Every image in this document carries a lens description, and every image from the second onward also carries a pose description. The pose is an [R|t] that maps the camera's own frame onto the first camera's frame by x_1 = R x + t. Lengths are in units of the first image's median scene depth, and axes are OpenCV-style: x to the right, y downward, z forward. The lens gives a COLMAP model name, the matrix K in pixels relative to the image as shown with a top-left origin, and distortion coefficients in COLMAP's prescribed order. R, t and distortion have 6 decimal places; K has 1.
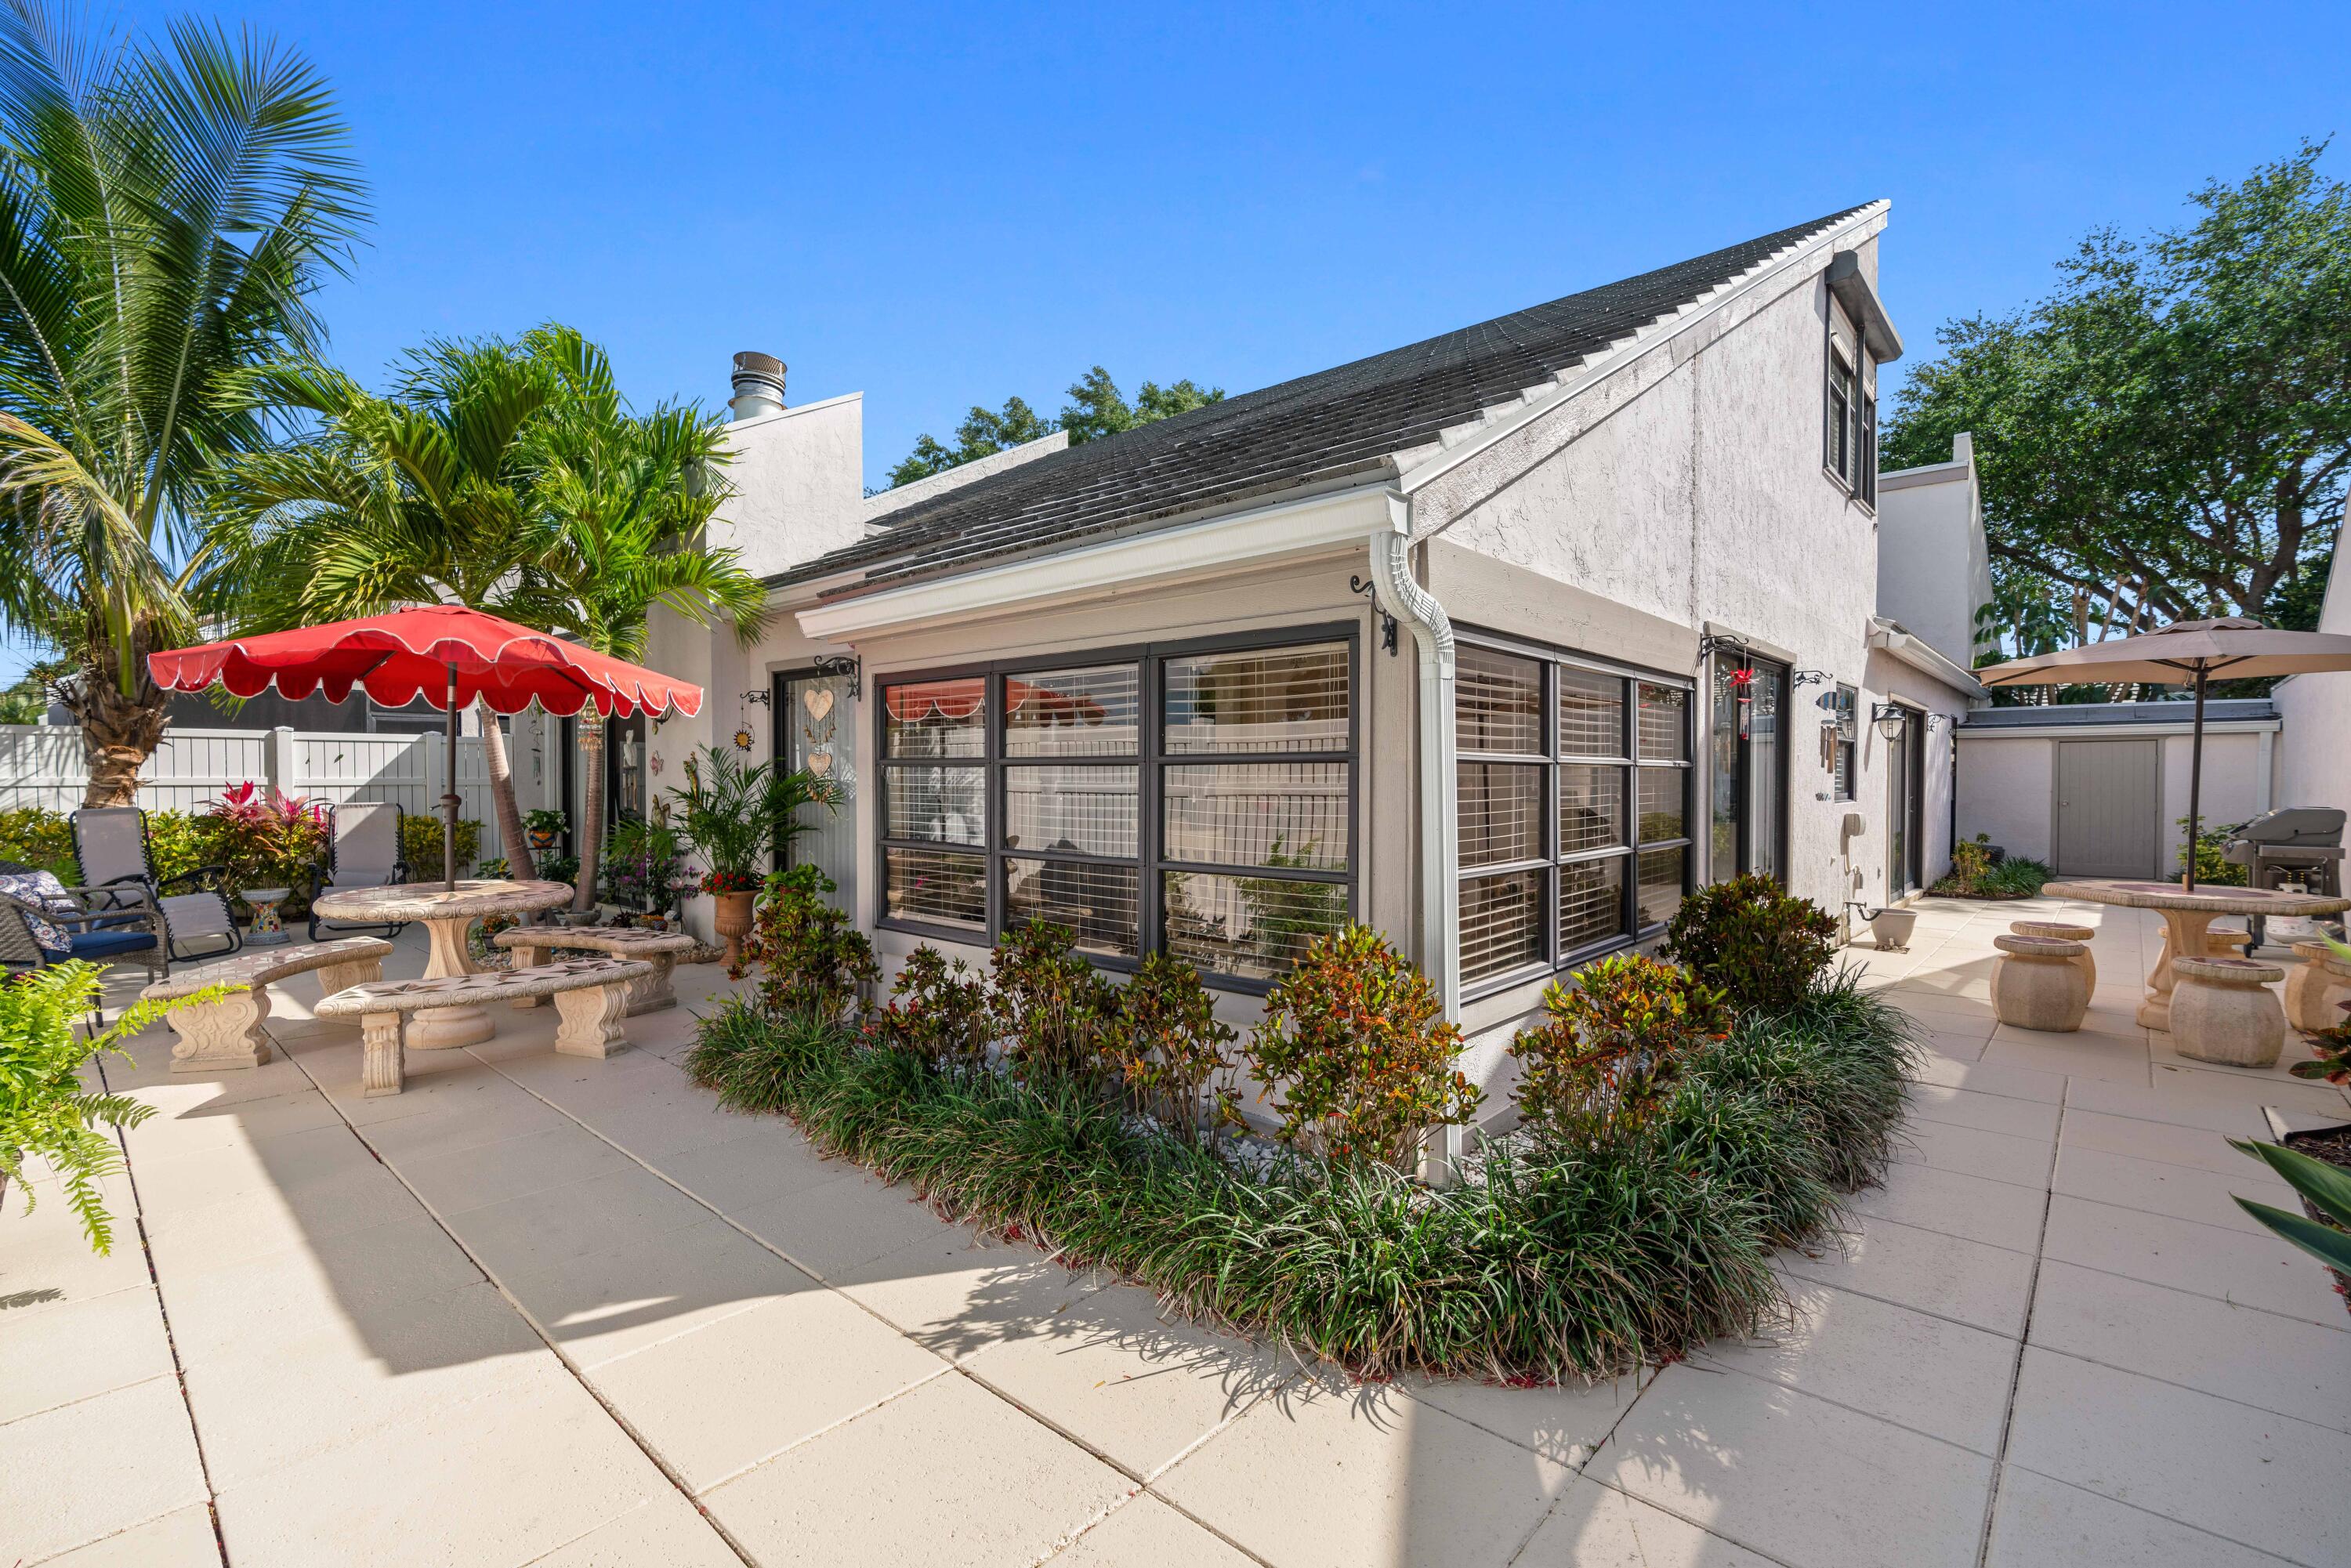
lens RADIAL K [[1051.4, 0, 1140.7], [0, 1051.4, 799.3], [0, 0, 1]] dist [-0.000607, 0.004526]
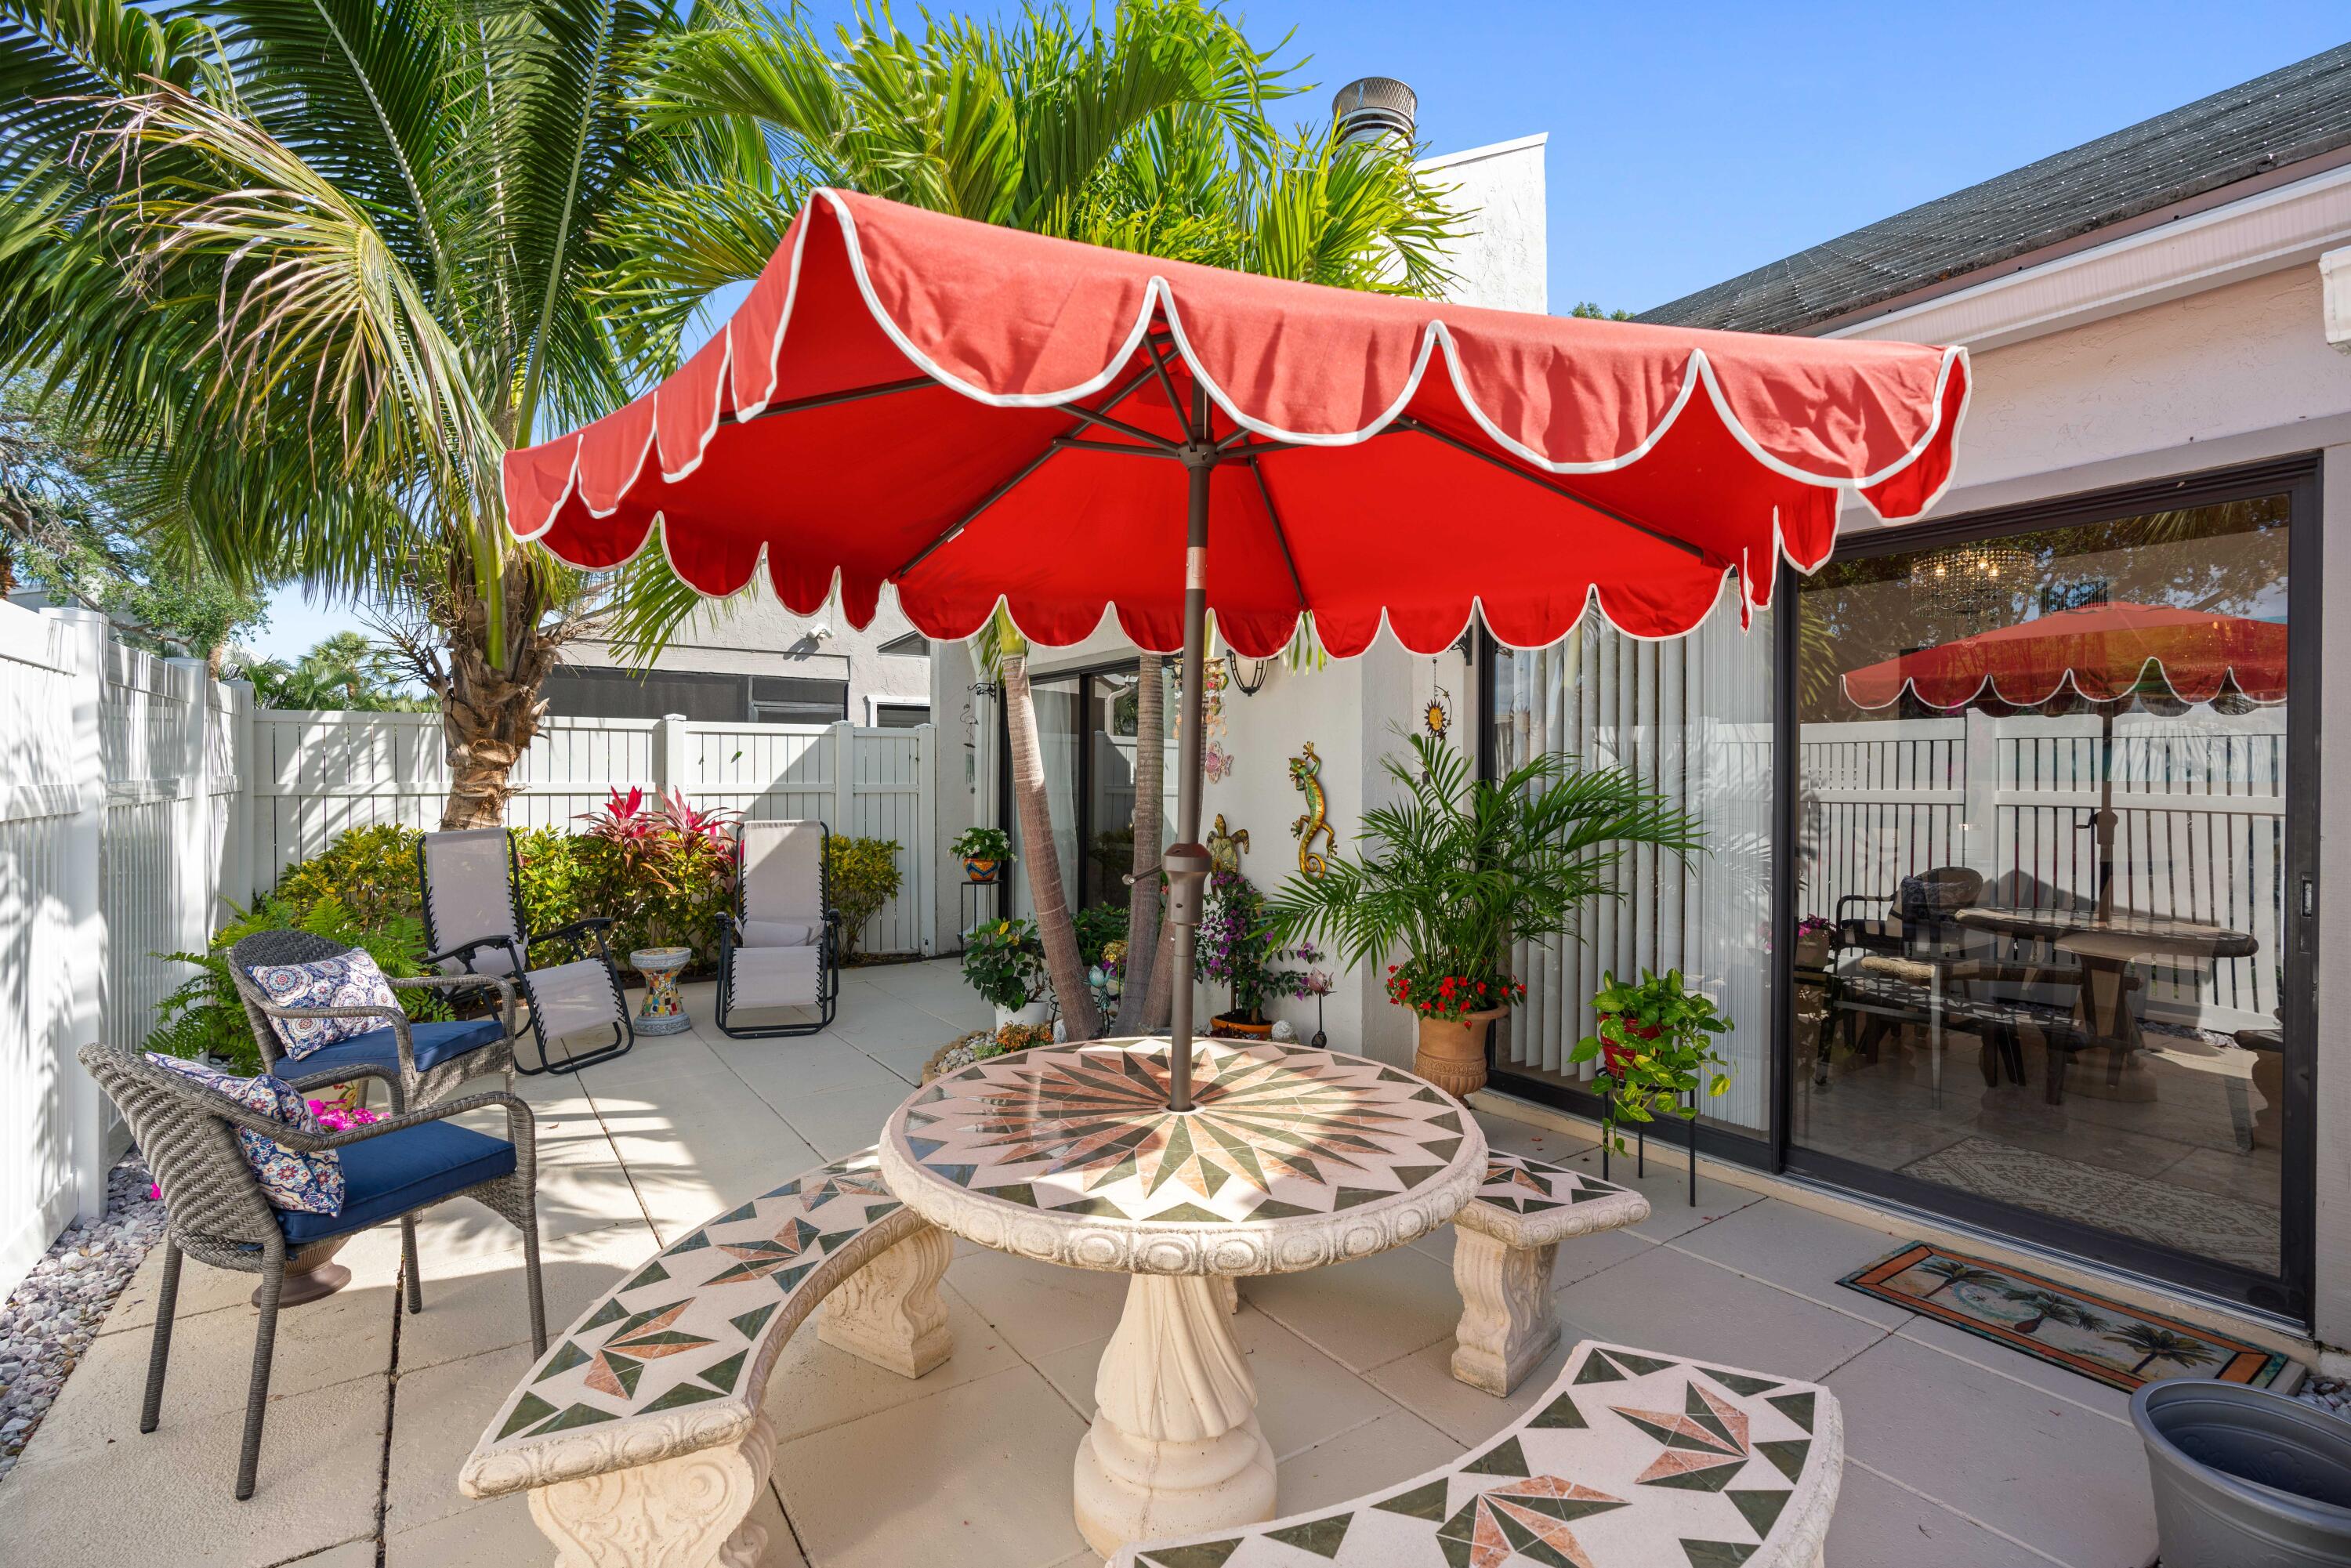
lens RADIAL K [[1081.7, 0, 1159.5], [0, 1081.7, 778.9], [0, 0, 1]] dist [-0.000949, 0.000287]
pose [[0.974357, 0.002059, -0.224999, -0.356333], [-0.006760, 0.999775, -0.020125, -0.011831], [0.224907, 0.021130, 0.974151, 0.386280]]
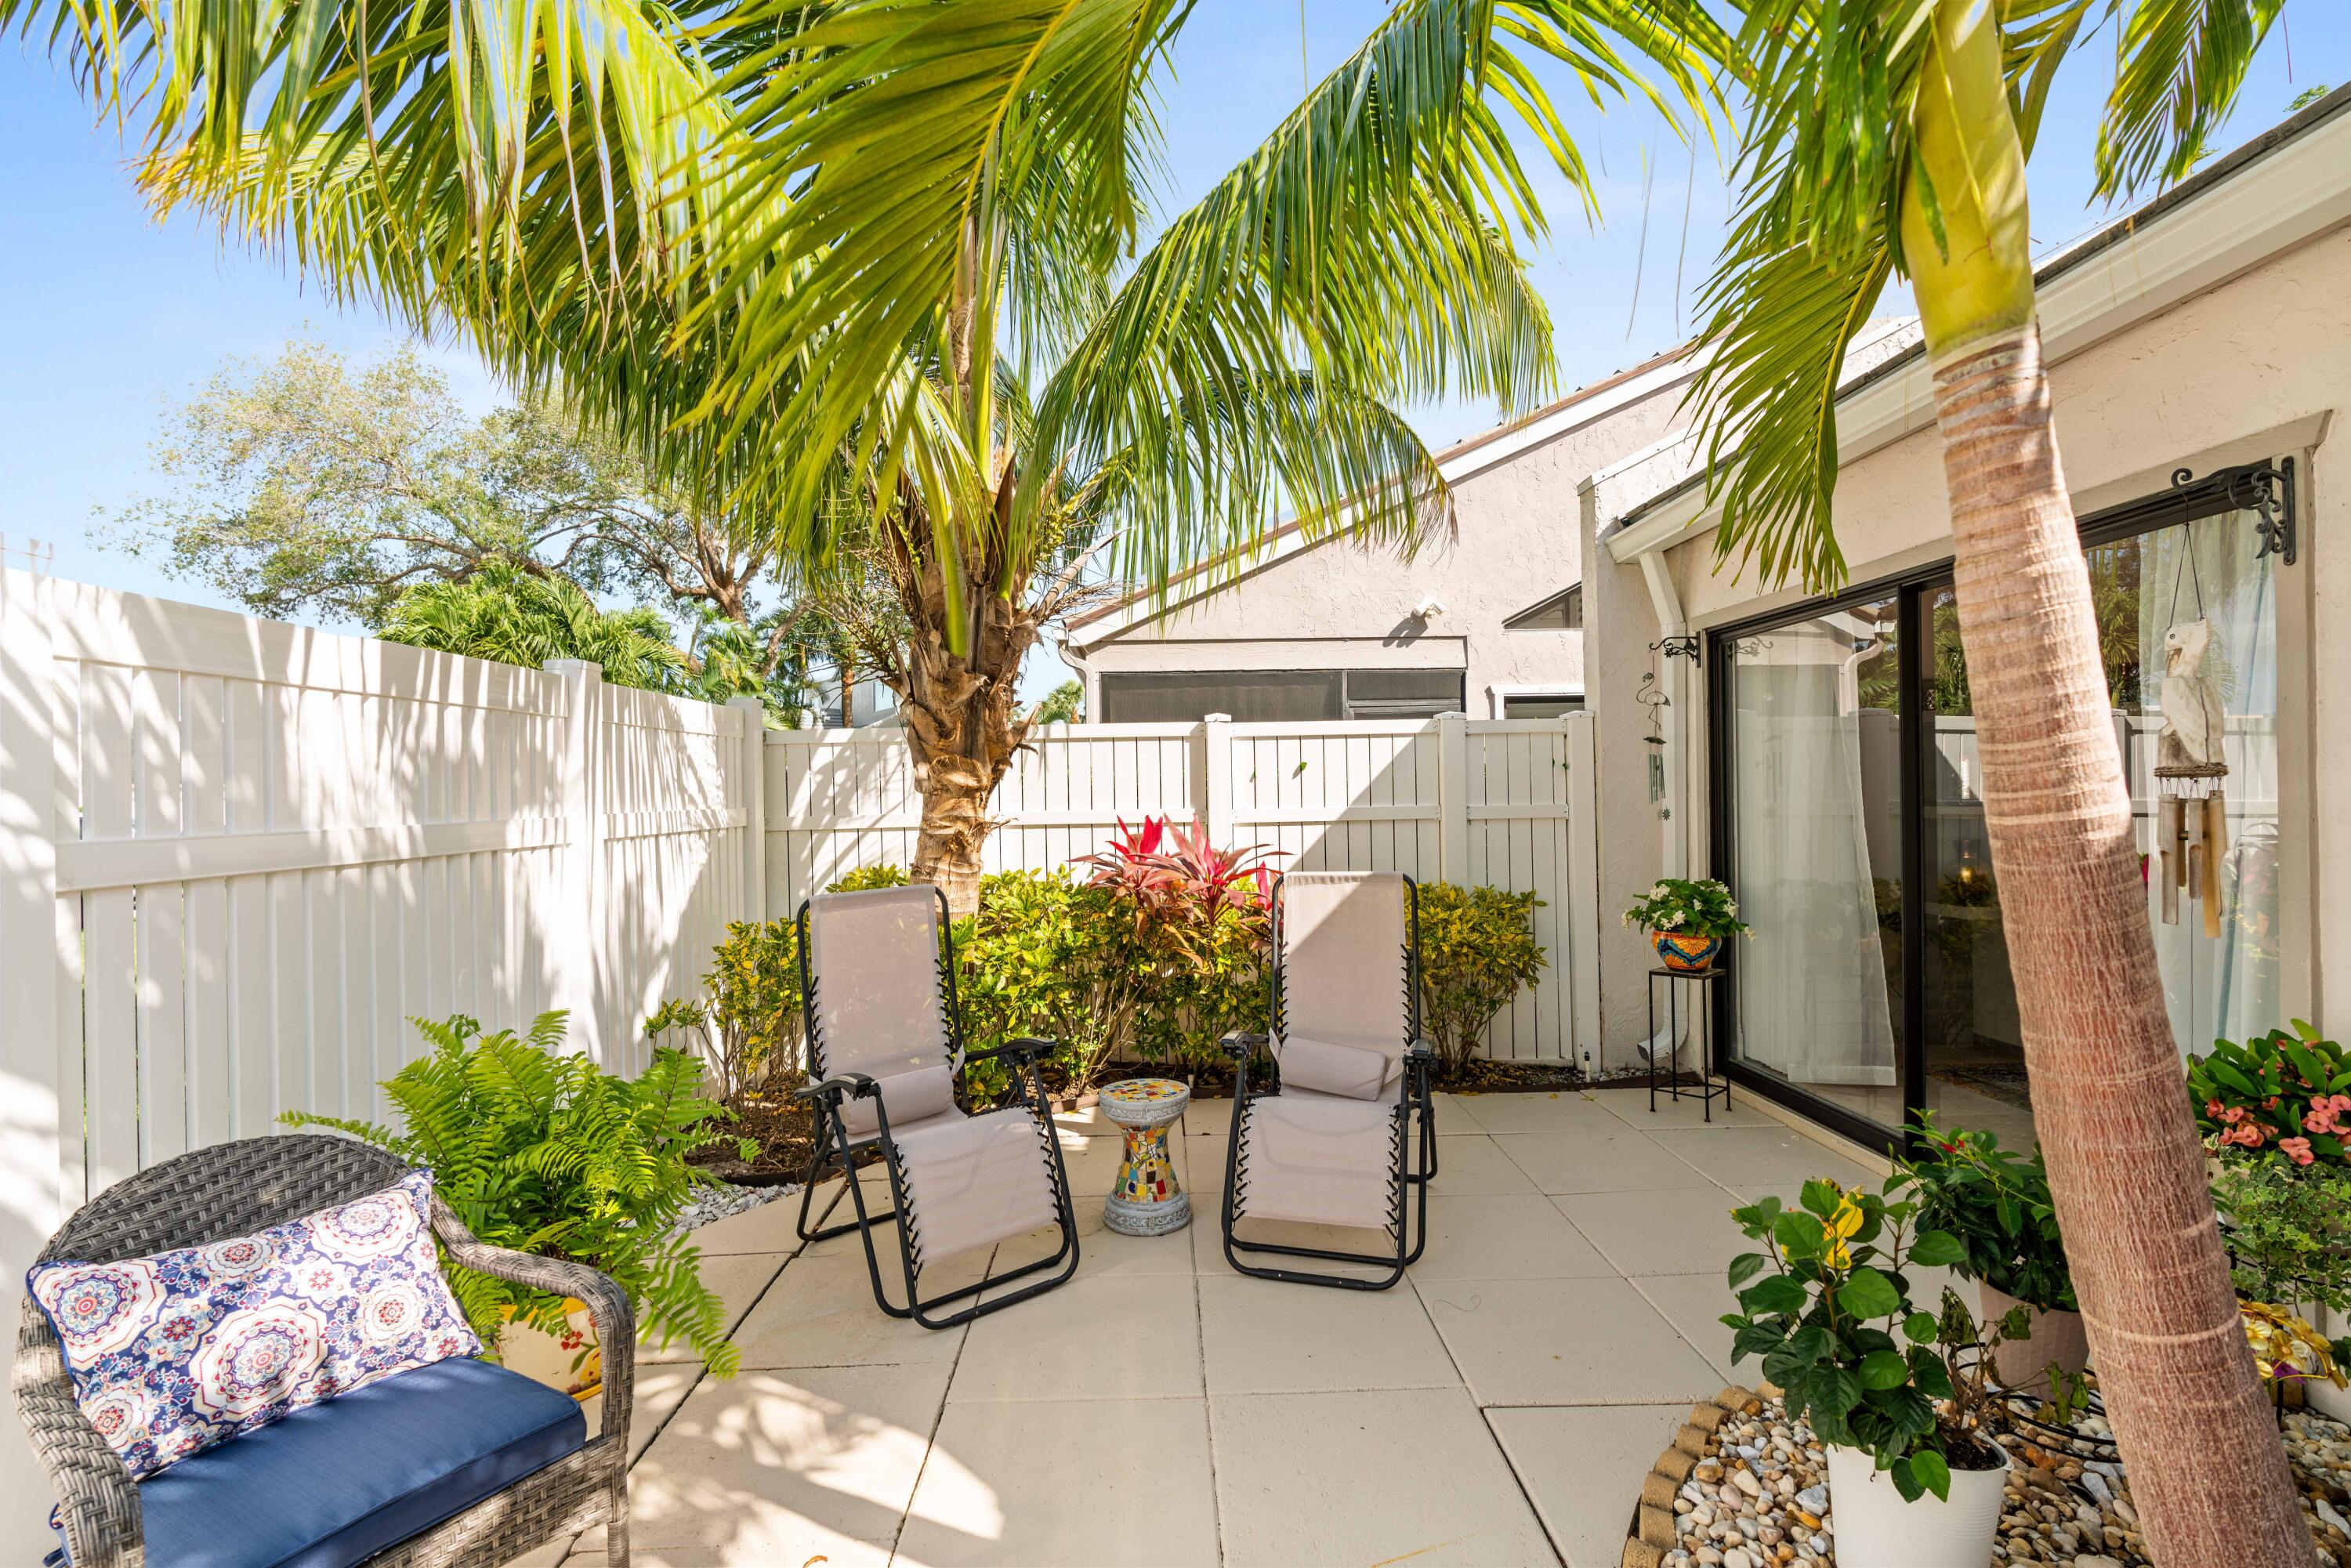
lens RADIAL K [[1037.7, 0, 1169.4], [0, 1037.7, 790.6], [0, 0, 1]] dist [-0.016199, 0.007220]
pose [[0.695571, -0.014701, -0.718307, -0.518475], [0.001405, 0.999817, -0.019102, -0.022477], [0.718456, 0.012277, 0.695464, 0.706609]]
